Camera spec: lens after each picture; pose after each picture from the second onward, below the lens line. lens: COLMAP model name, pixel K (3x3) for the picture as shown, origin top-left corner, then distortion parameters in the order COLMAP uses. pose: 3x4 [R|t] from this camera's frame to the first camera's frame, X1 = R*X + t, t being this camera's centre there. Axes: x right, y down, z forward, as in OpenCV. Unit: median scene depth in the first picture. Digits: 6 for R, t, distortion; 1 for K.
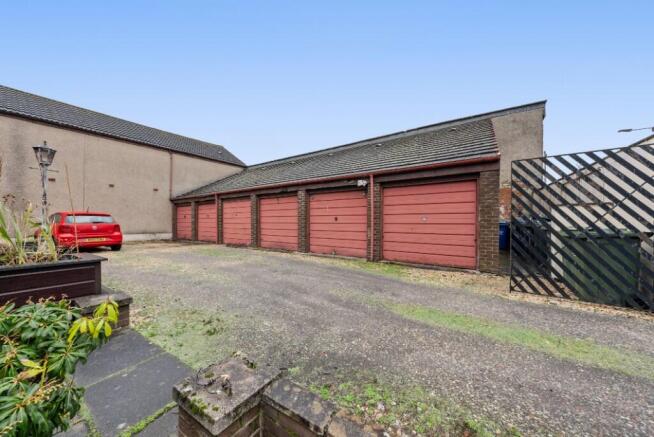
lens RADIAL K [[228.7, 0, 327.0], [0, 228.7, 218.5], [0, 0, 1]] dist [-0.000266, -0.000105]
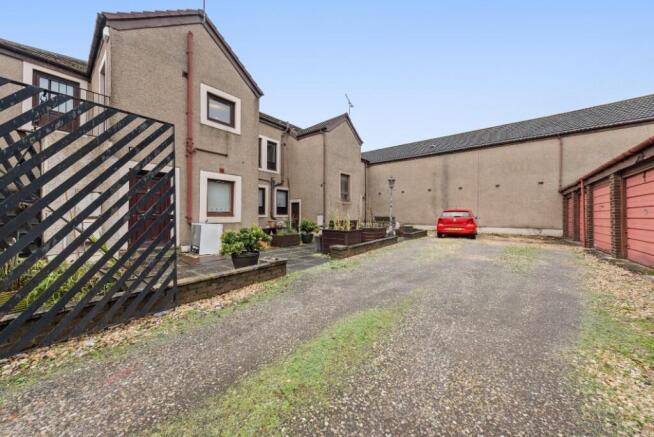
lens RADIAL K [[228.7, 0, 327.0], [0, 228.7, 218.5], [0, 0, 1]] dist [-0.000266, -0.000105]
pose [[-0.078818, 0.009921, -0.996840, 0.378777], [0.008942, 0.999917, 0.009245, 0.006922], [0.996849, -0.008185, -0.078901, 0.268757]]
